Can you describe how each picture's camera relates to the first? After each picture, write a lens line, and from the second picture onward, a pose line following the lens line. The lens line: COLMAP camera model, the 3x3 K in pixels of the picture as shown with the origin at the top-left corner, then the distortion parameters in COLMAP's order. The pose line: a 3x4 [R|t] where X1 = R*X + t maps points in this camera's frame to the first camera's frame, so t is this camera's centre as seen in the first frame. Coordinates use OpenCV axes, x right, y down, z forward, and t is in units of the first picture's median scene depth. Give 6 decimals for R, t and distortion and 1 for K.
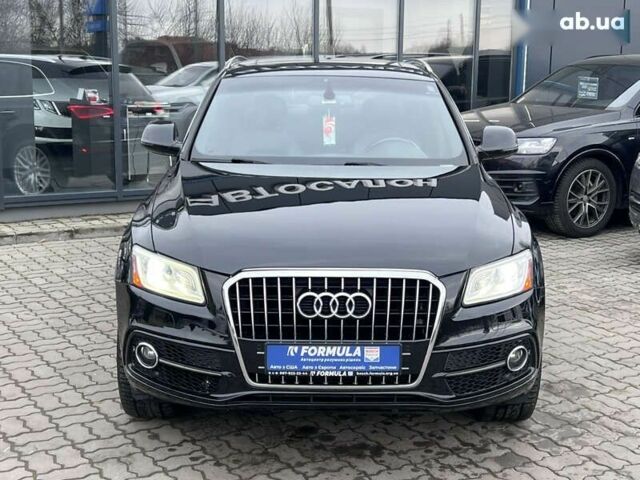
lens RADIAL K [[987.5, 0, 318.8], [0, 987.5, 240.4], [0, 0, 1]] dist [0.116204, 0.000000]
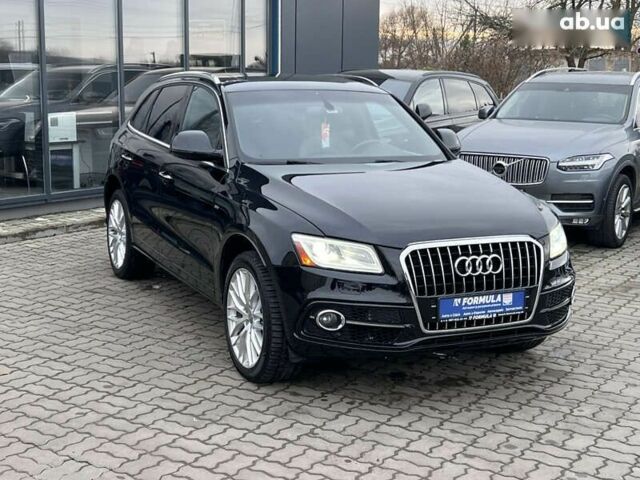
lens RADIAL K [[987.5, 0, 317.2], [0, 987.5, 240.8], [0, 0, 1]] dist [0.116204, 0.000000]
pose [[0.907611, -0.068243, 0.414228, -0.701251], [0.070739, 0.997451, 0.009332, 0.005172], [-0.413809, 0.020832, 0.910125, -0.111890]]
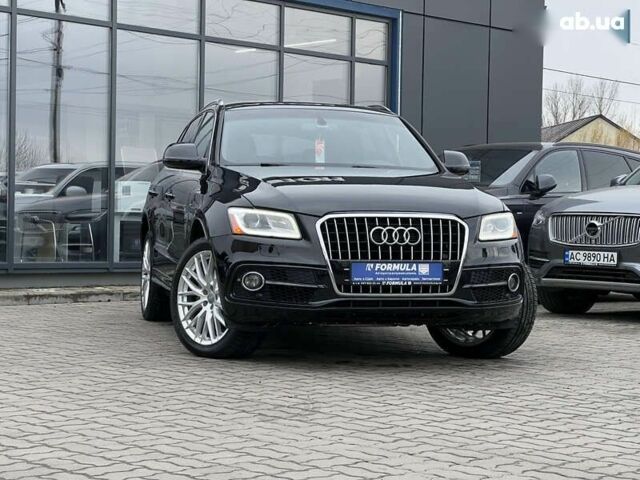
lens RADIAL K [[1397.0, 0, 324.6], [0, 1397.0, 235.7], [0, 0, 1]] dist [0.107991, 0.000000]
pose [[0.974191, 0.000372, 0.225724, -0.514145], [0.037598, 0.985761, -0.163892, 0.374613], [-0.222571, 0.168149, 0.960306, -0.860179]]
